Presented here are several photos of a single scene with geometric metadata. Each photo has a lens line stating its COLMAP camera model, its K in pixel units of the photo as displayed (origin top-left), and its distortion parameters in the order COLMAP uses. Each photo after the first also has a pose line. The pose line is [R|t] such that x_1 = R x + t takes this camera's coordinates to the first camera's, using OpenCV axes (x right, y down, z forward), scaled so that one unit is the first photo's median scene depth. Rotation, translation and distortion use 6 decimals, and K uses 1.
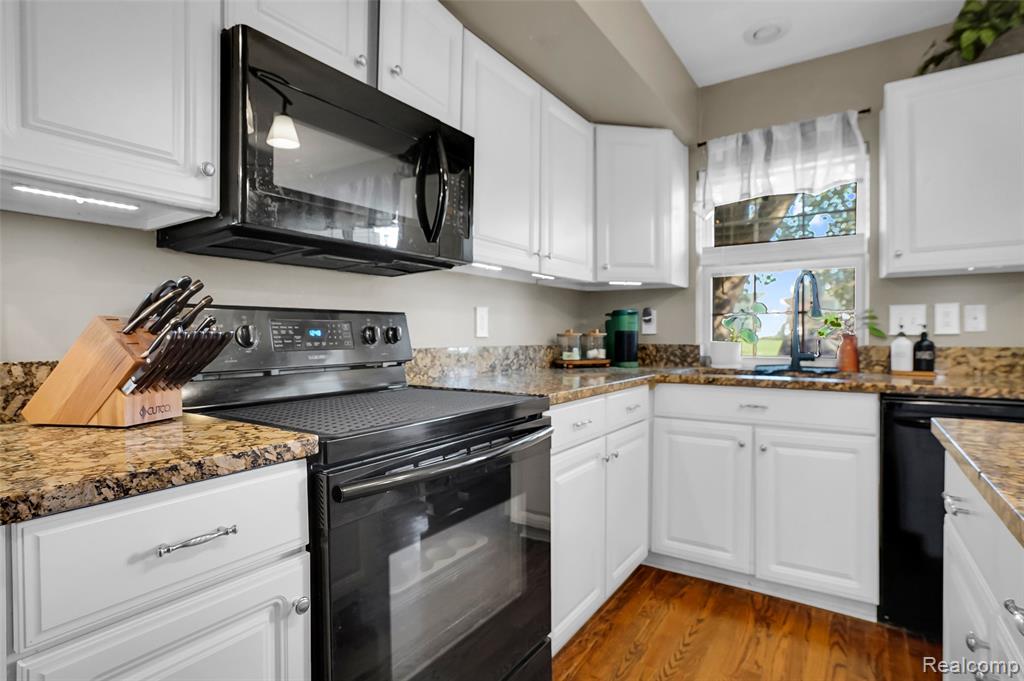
lens RADIAL K [[518.9, 0, 512.2], [0, 518.9, 338.3], [0, 0, 1]] dist [-0.041705, 0.019914]
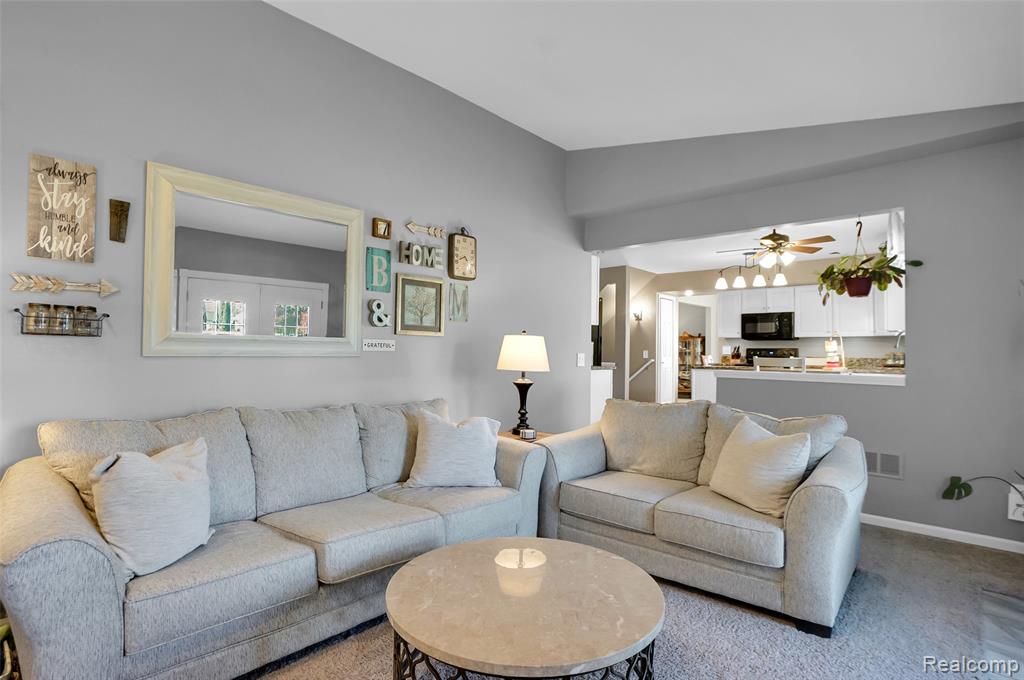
lens RADIAL K [[518.9, 0, 512.2], [0, 518.9, 337.8], [0, 0, 1]] dist [-0.041705, 0.019914]
pose [[-0.120321, -0.025344, -0.992411, 3.554503], [-0.019306, 0.999545, -0.023186, 0.006693], [0.992547, 0.016370, -0.120756, -0.714741]]
